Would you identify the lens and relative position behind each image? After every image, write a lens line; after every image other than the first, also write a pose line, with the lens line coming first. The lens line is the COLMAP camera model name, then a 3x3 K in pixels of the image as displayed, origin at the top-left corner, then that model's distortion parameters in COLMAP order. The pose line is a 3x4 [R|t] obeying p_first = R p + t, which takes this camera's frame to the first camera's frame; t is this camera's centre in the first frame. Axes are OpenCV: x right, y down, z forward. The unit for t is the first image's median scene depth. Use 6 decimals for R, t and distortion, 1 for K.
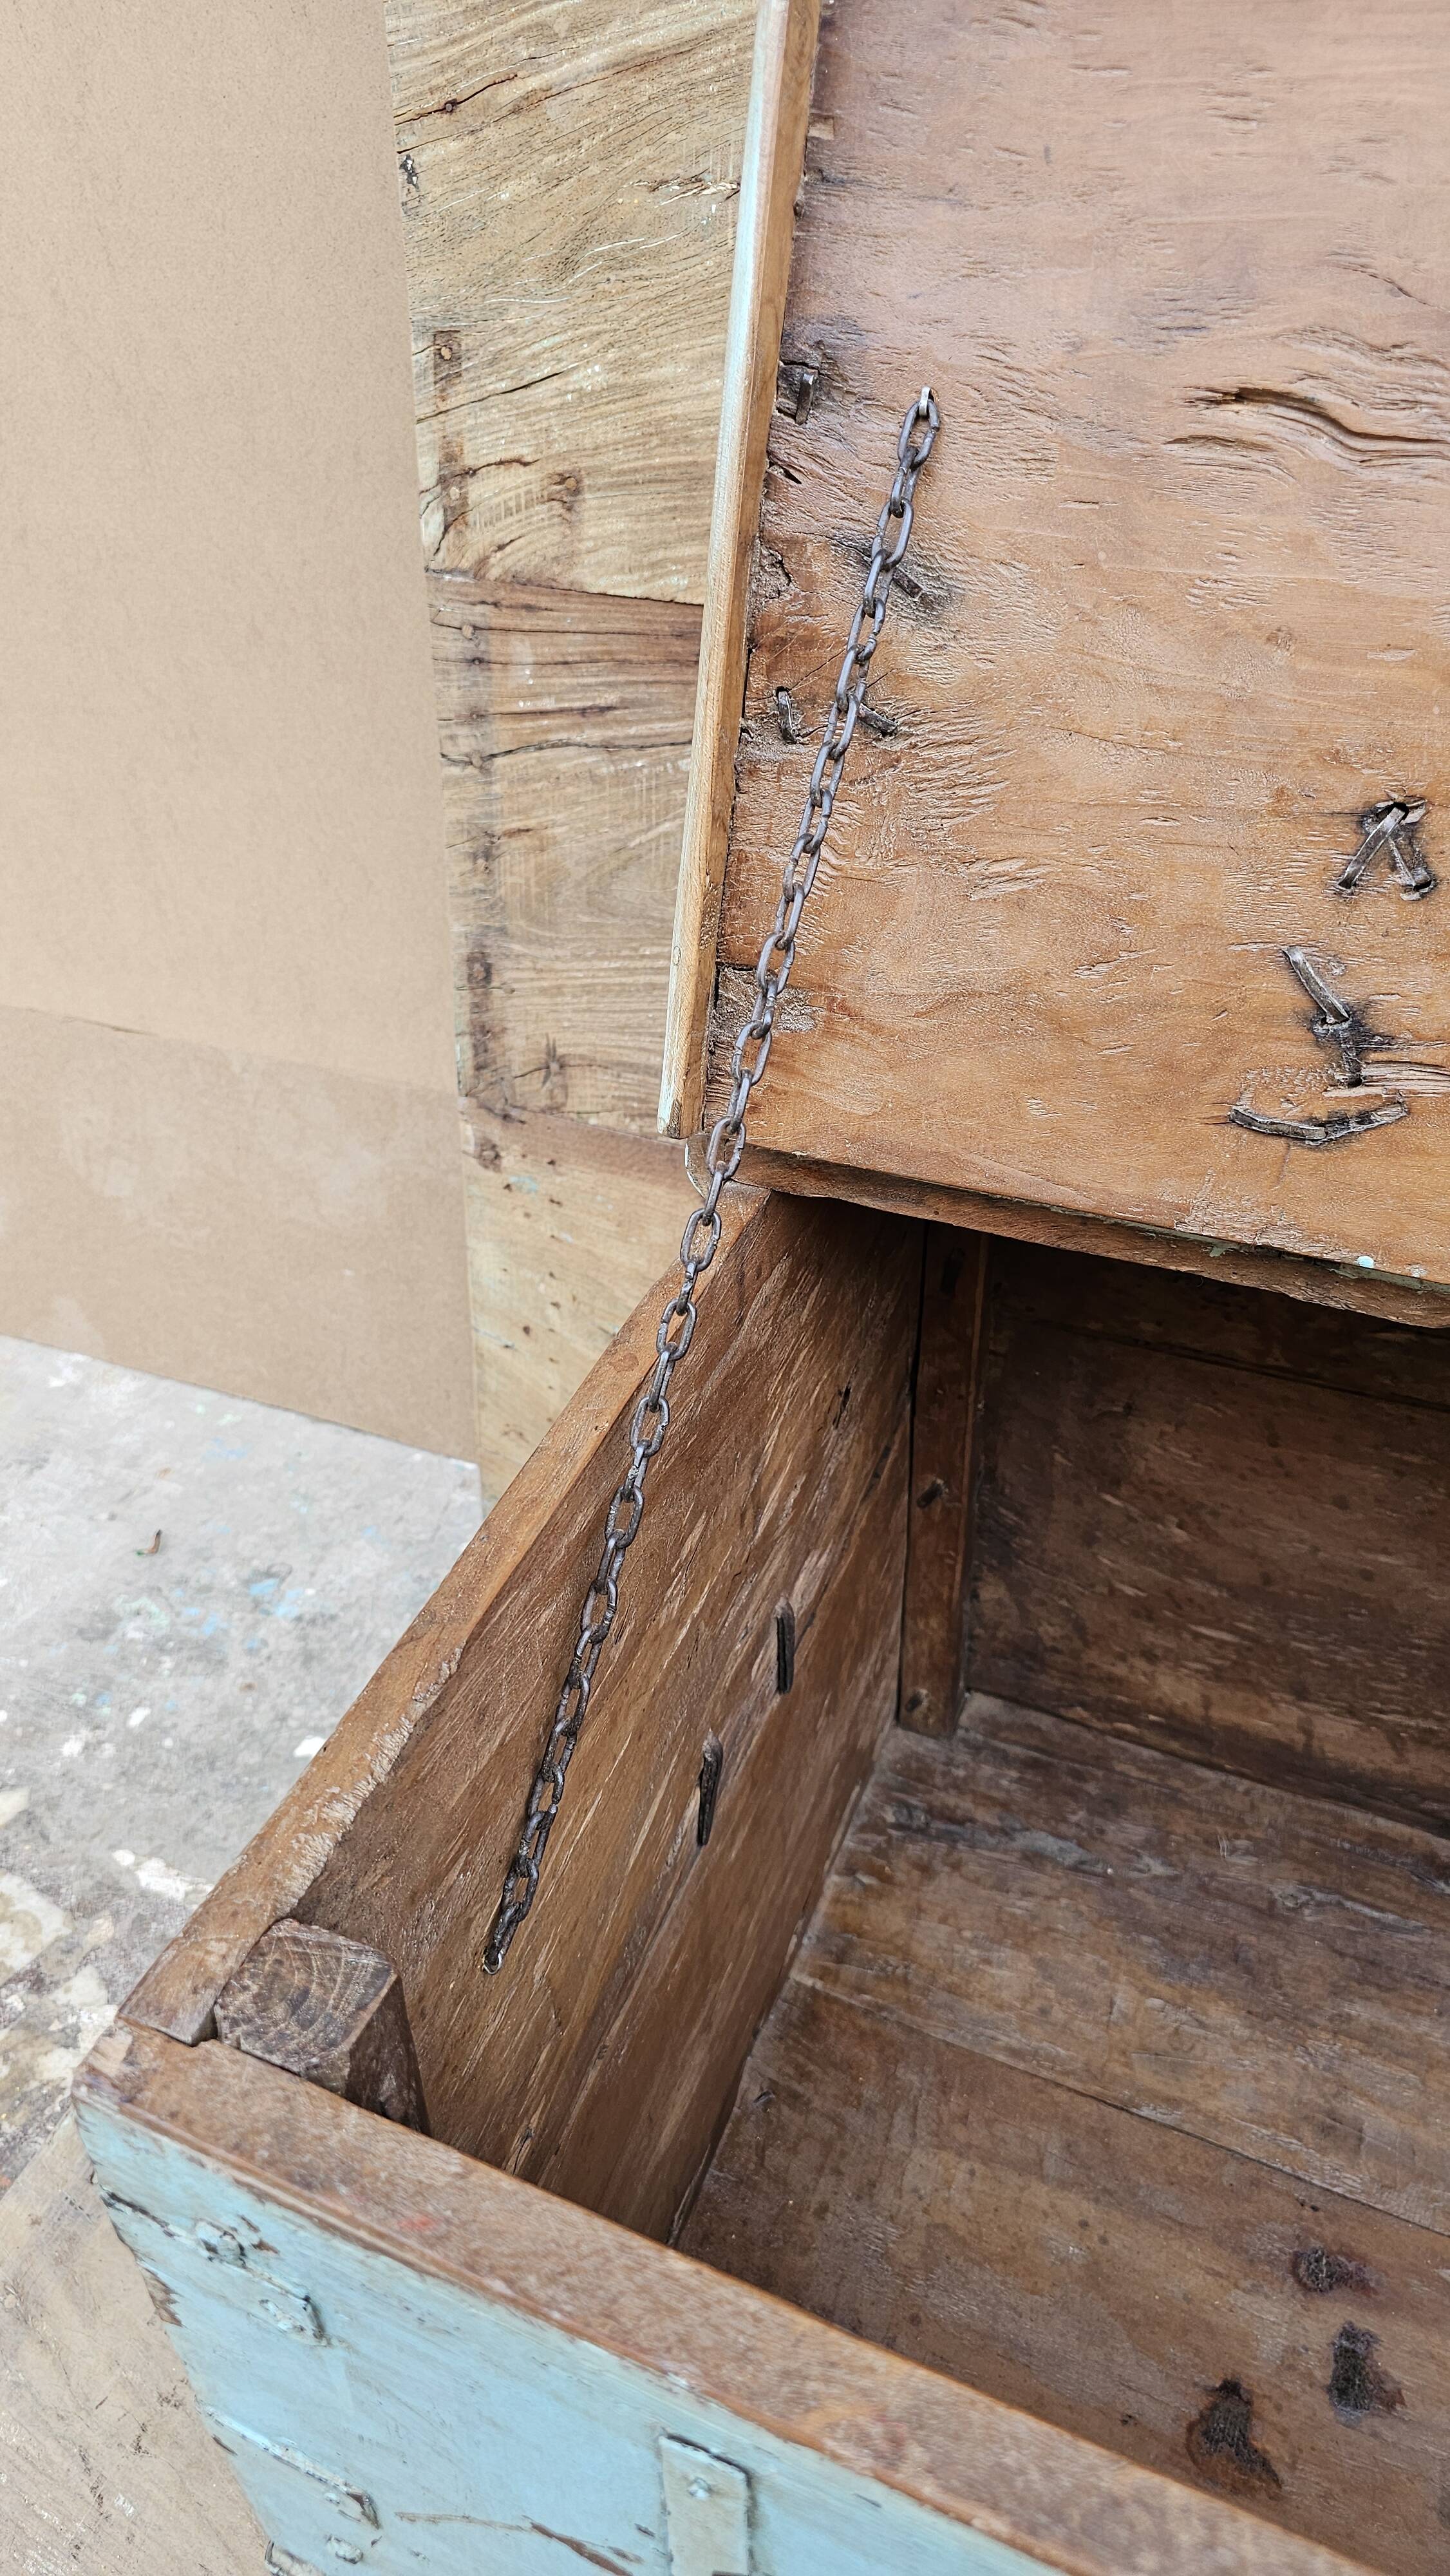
lens RADIAL K [[1752.9, 0, 732.7], [0, 1752.9, 1244.3], [0, 0, 1]] dist [0.050418, -0.051069]
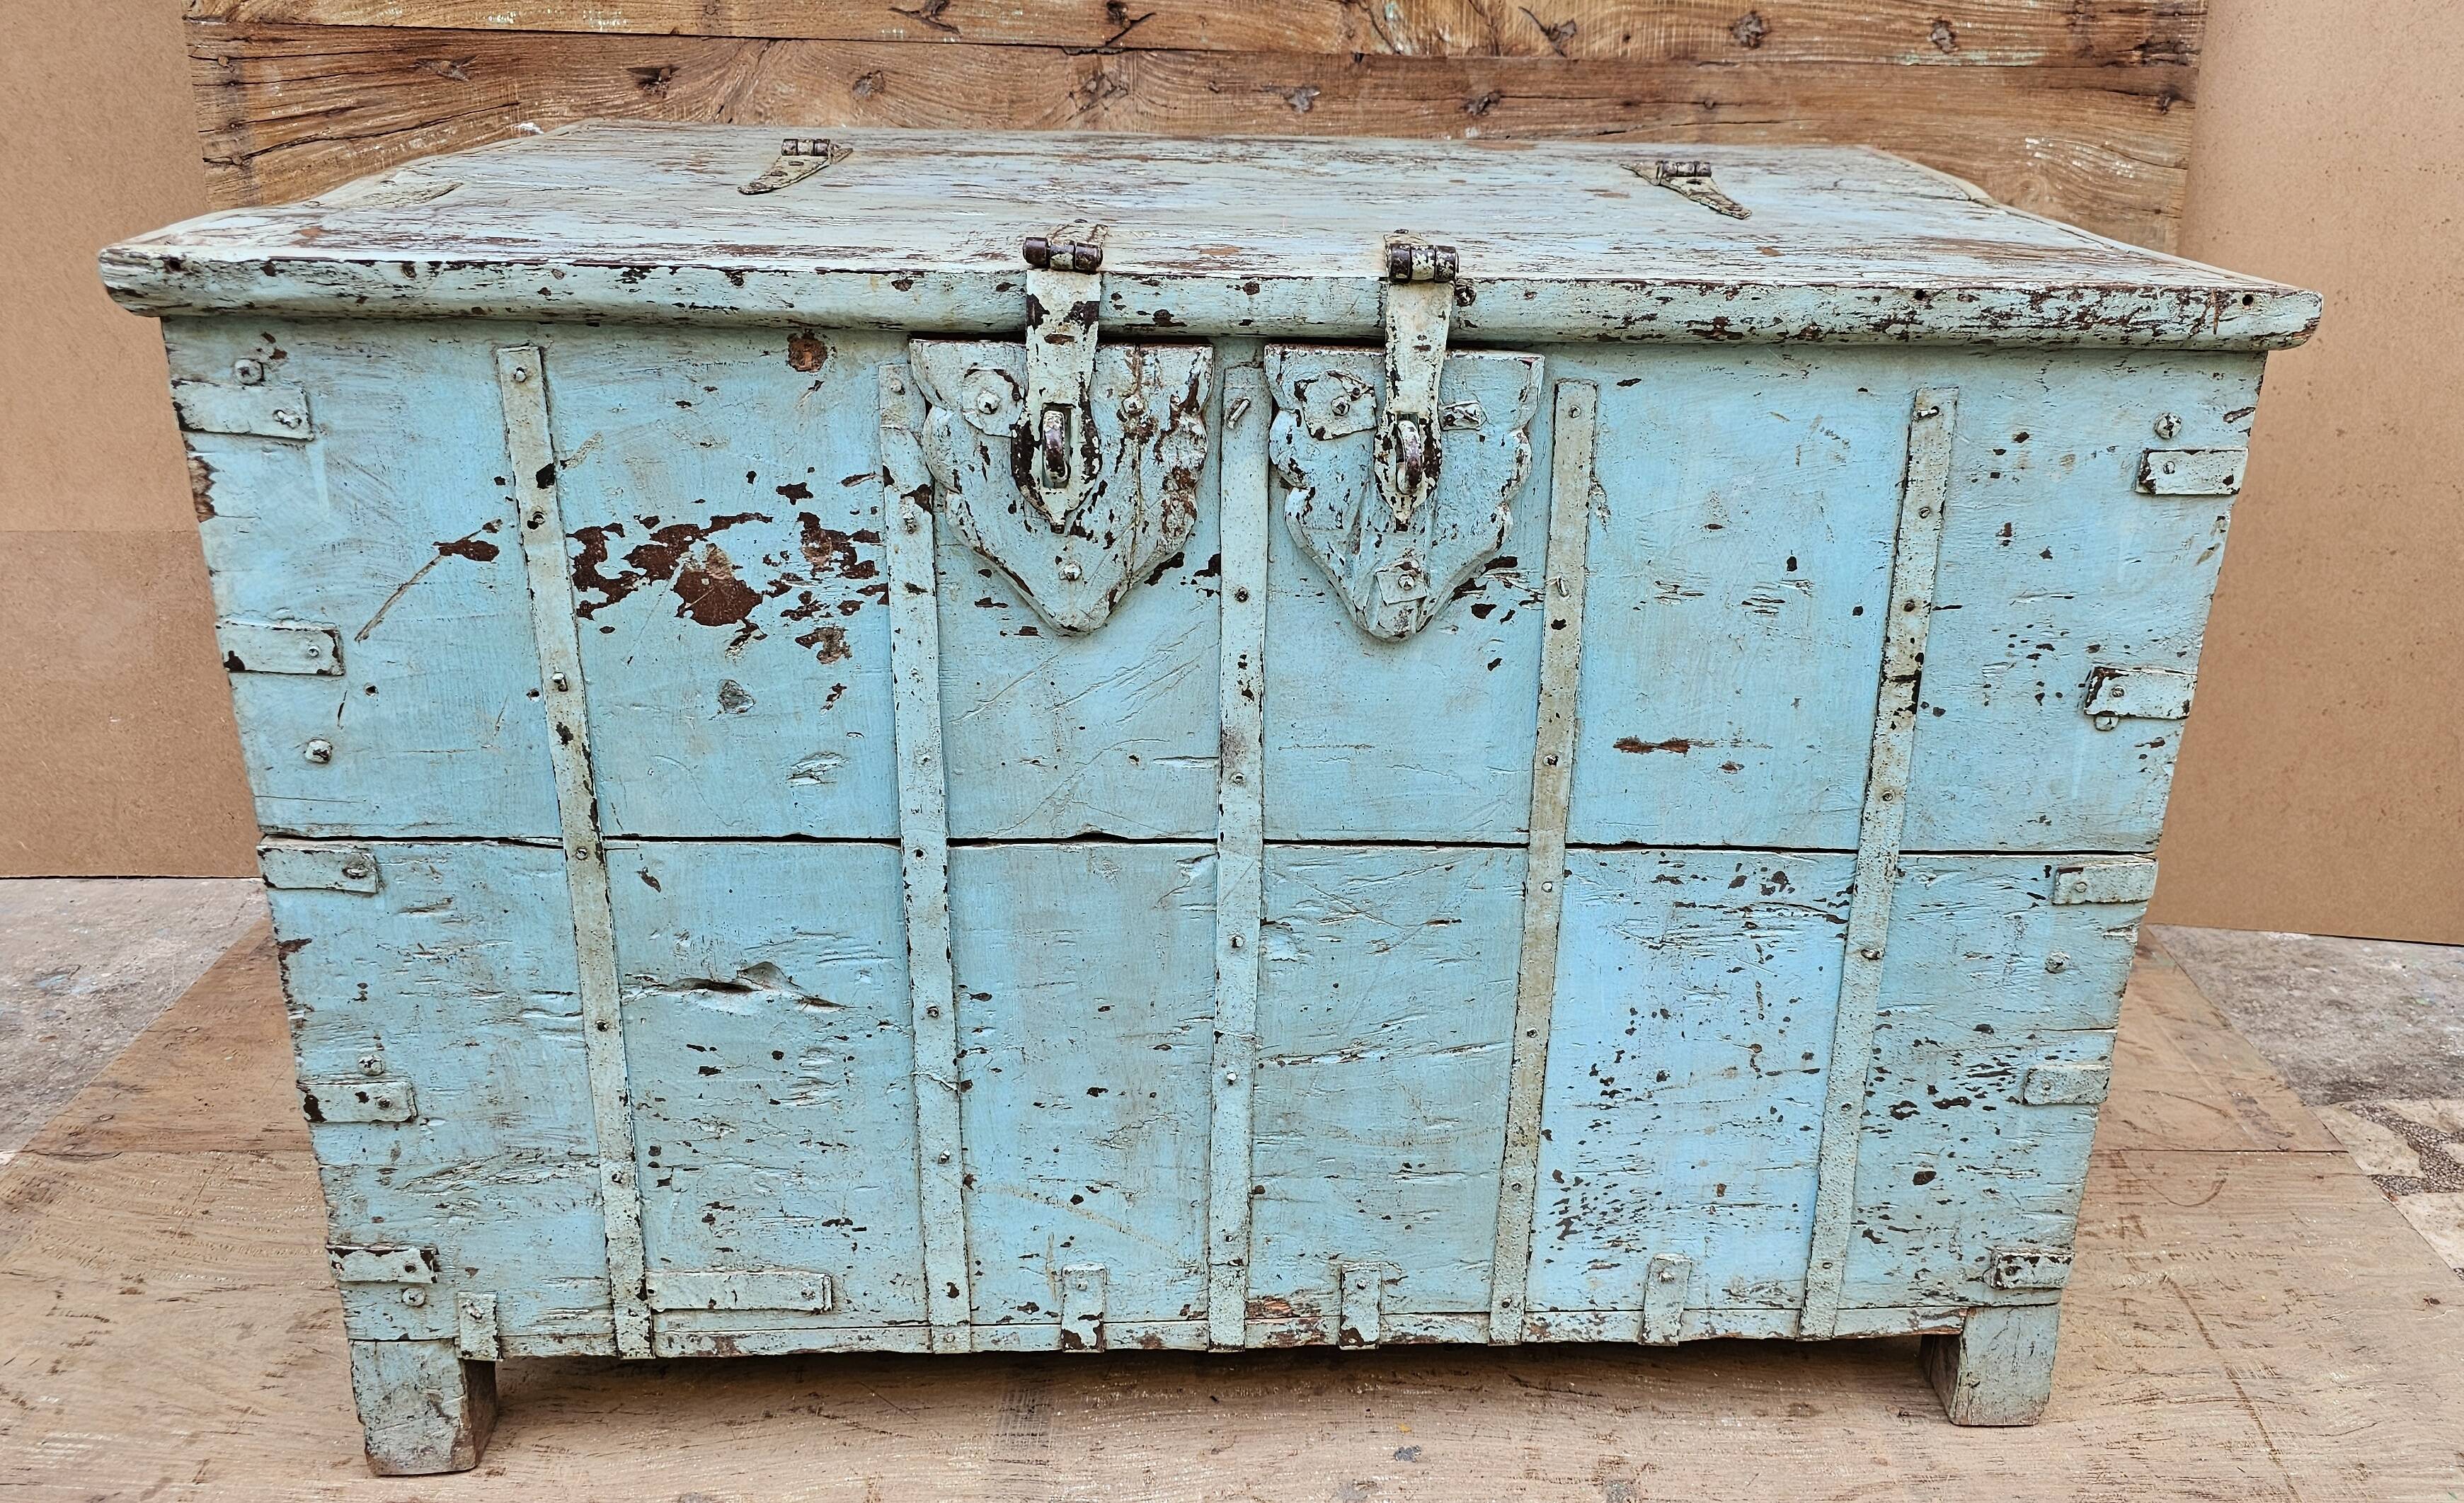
lens RADIAL K [[1916.7, 0, 1364.9], [0, 1916.7, 655.5], [0, 0, 1]] dist [0.049799, -0.045635]
pose [[0.899442, -0.112185, 0.422397, -0.044386], [0.227302, 0.945570, -0.232876, 0.641219], [-0.373281, 0.305470, 0.875985, -0.498094]]
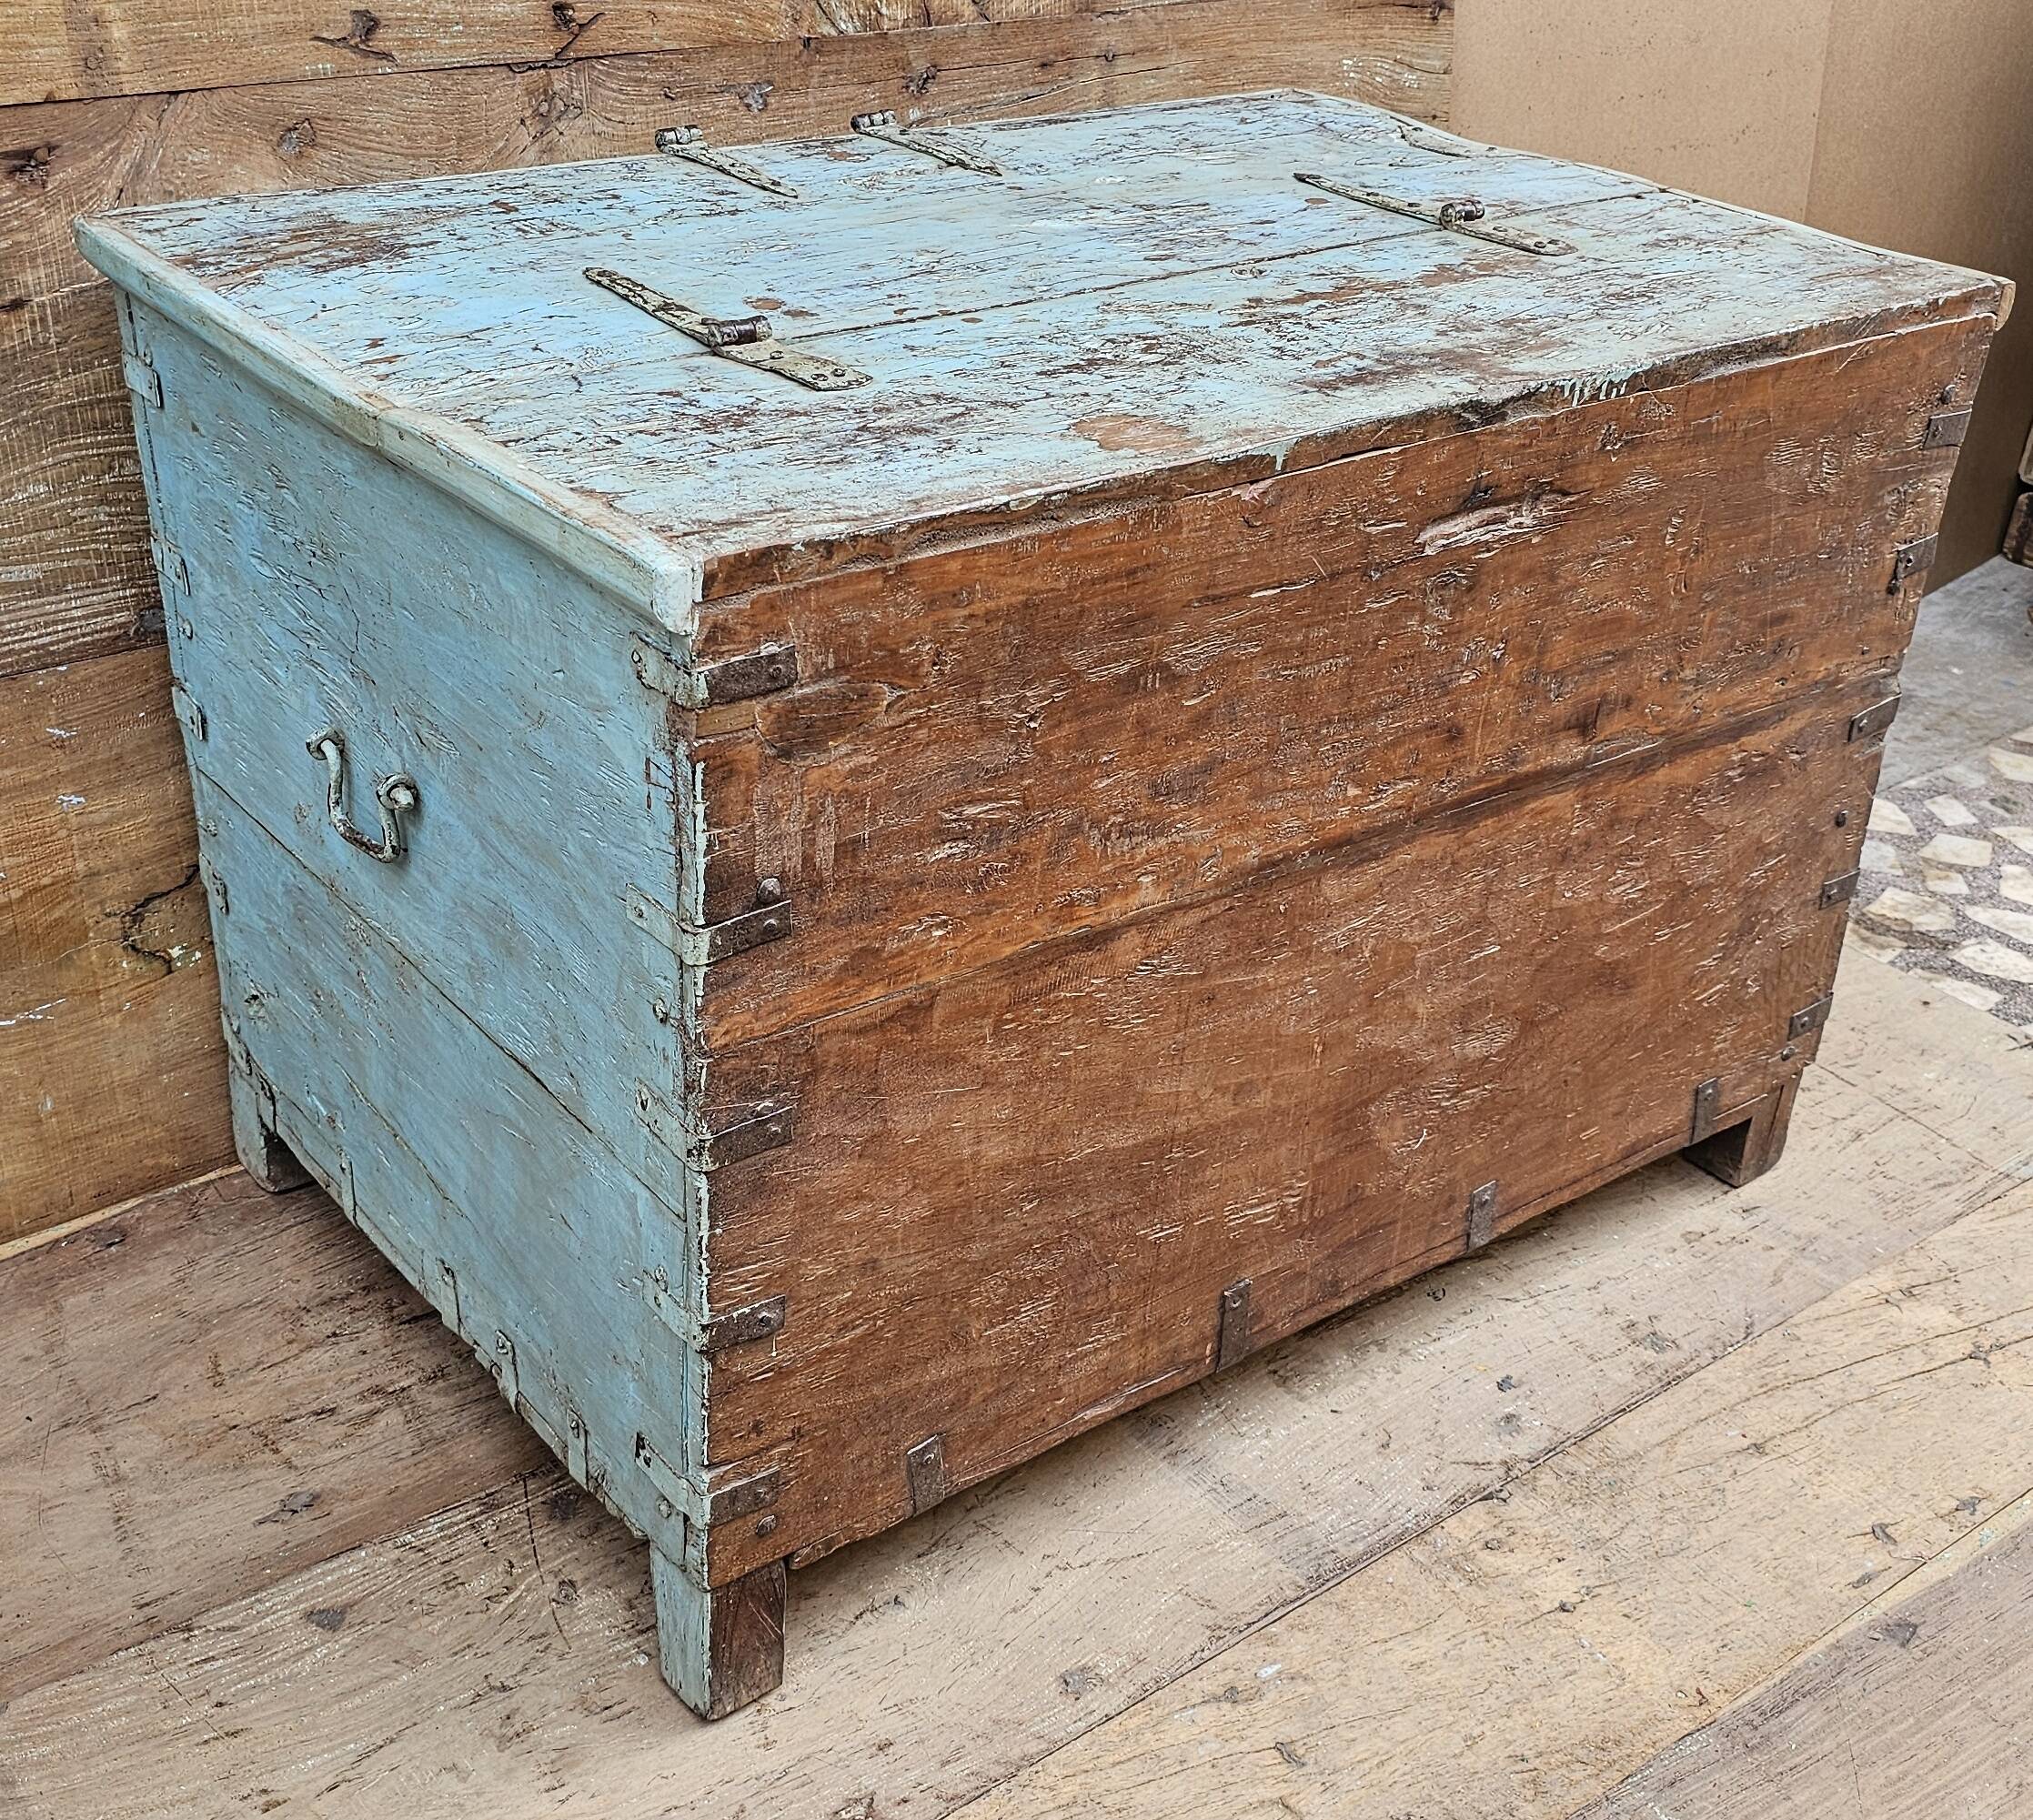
lens RADIAL K [[2473.4, 0, 997.8], [0, 2473.4, 866.2], [0, 0, 1]] dist [0.051224, 0.000000]
pose [[0.470970, -0.377132, 0.797470, -0.917183], [0.485897, 0.865417, 0.122304, 0.176412], [-0.736269, 0.329887, 0.590833, -0.236381]]
